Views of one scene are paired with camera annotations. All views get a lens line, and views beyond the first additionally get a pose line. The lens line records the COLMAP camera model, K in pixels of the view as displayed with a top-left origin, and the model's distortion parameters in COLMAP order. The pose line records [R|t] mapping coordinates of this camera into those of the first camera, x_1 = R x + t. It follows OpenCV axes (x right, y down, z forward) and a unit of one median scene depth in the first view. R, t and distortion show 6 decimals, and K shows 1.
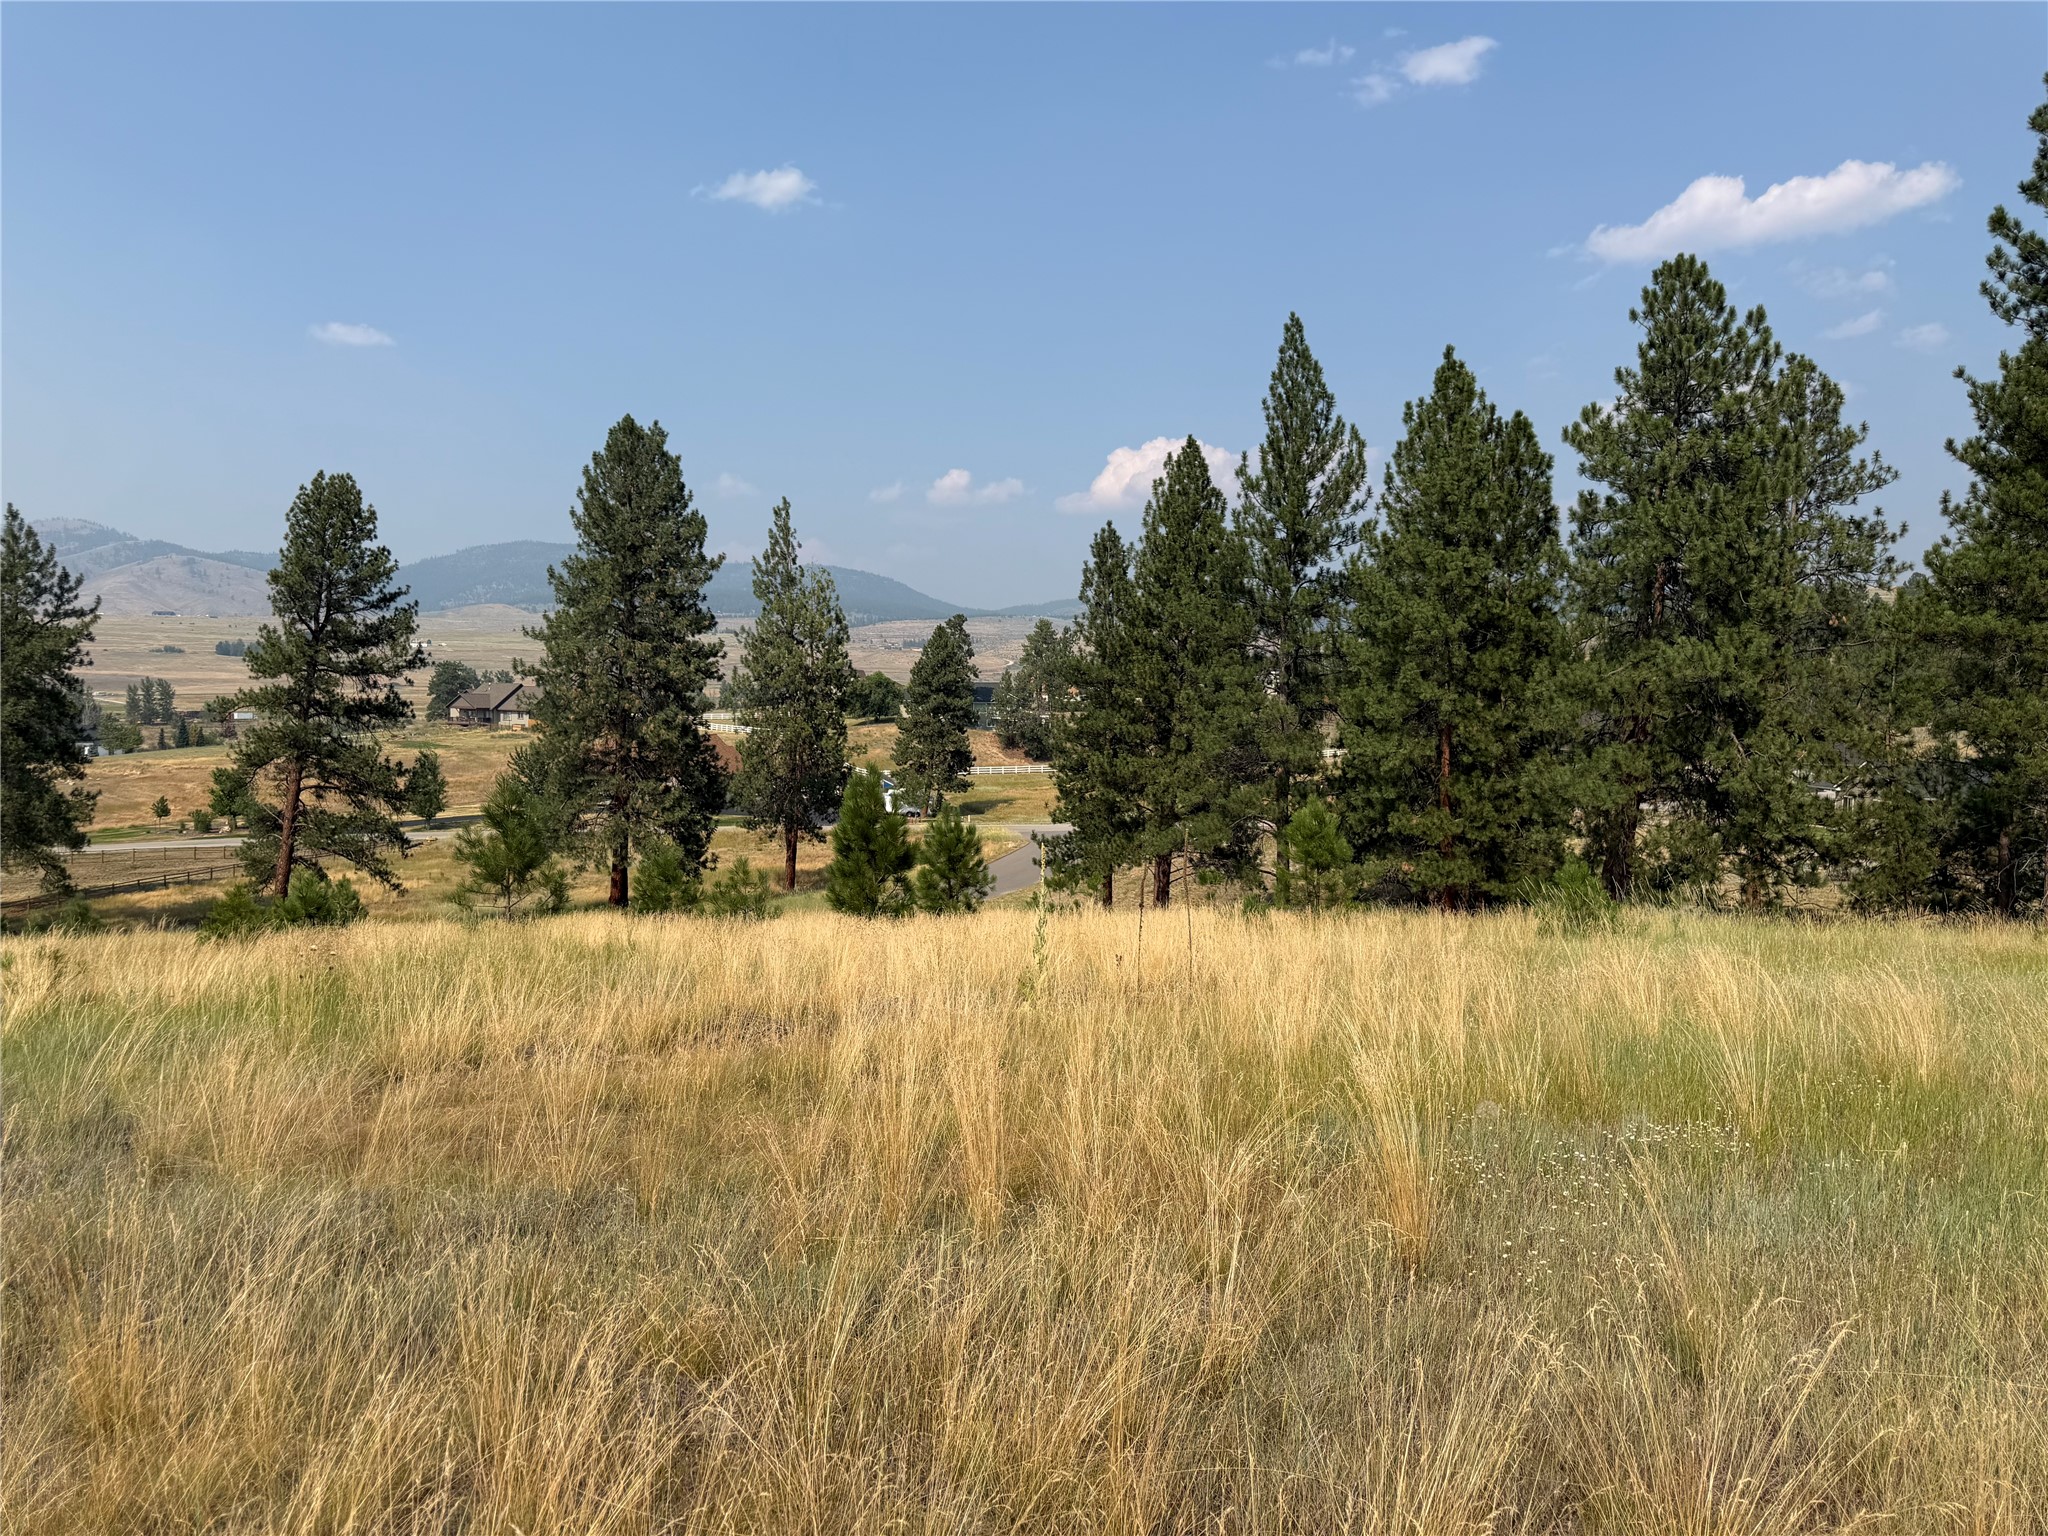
lens RADIAL K [[1397.5, 0, 1025.8], [0, 1397.5, 787.7], [0, 0, 1]] dist [0.023454, -0.055394]
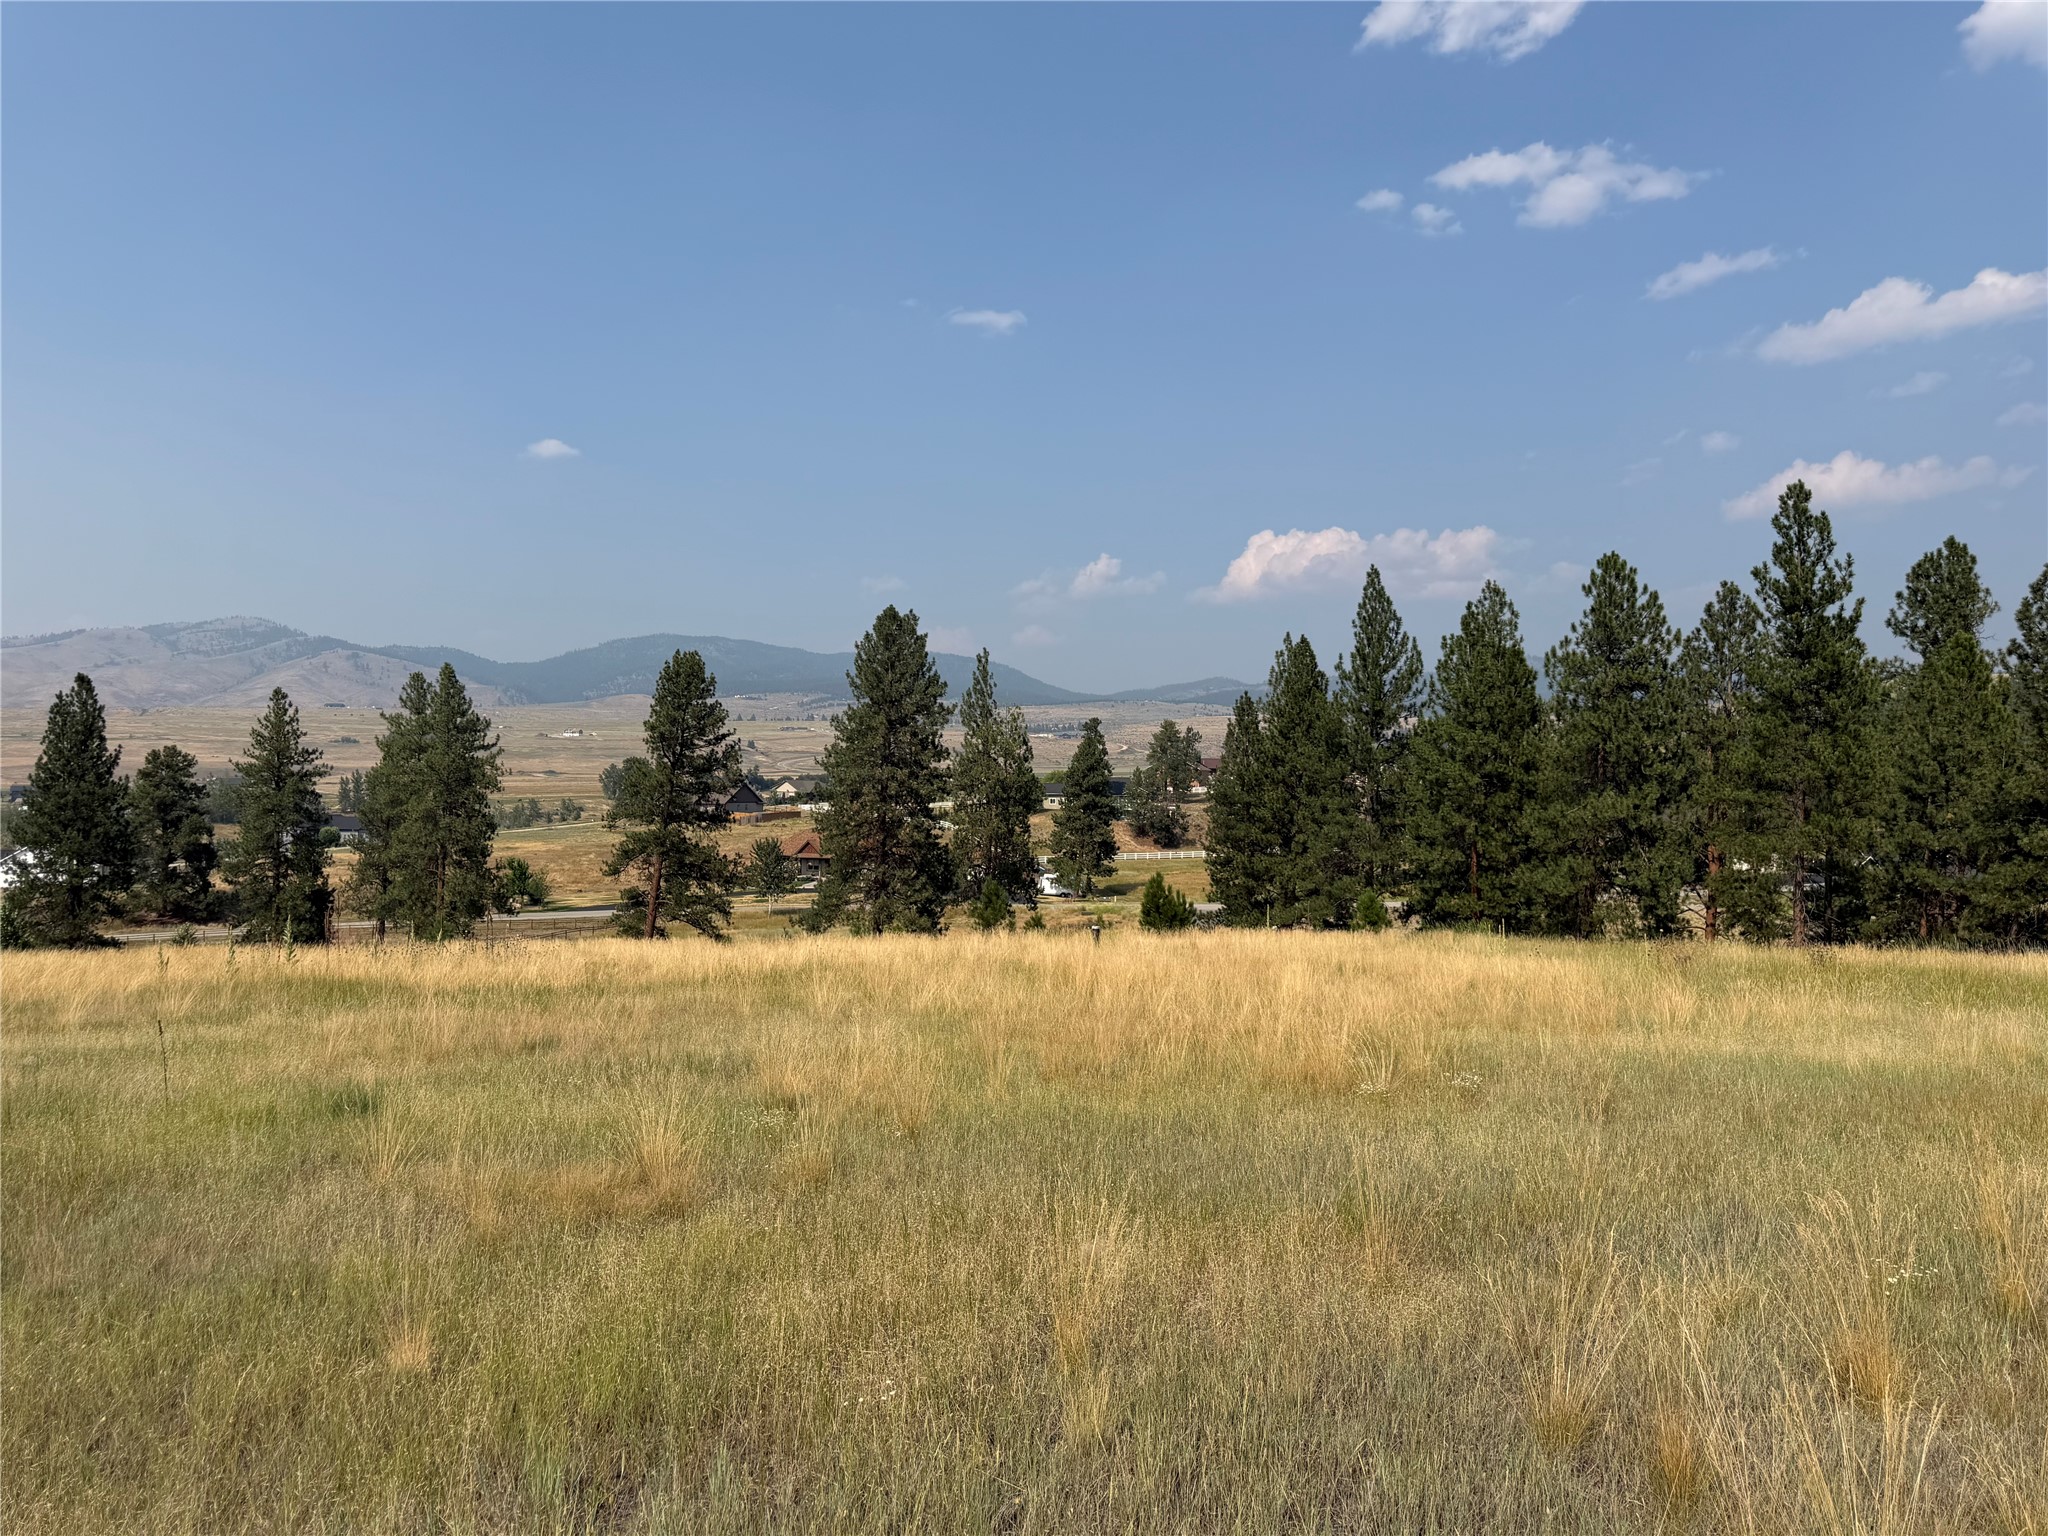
lens RADIAL K [[1397.5, 0, 1011.2], [0, 1397.5, 775.6], [0, 0, 1]] dist [0.023454, -0.055394]
pose [[0.996121, -0.002397, -0.087967, -0.061351], [-0.003434, 0.997809, -0.066073, -0.010082], [0.087932, 0.066119, 0.993930, -0.492096]]
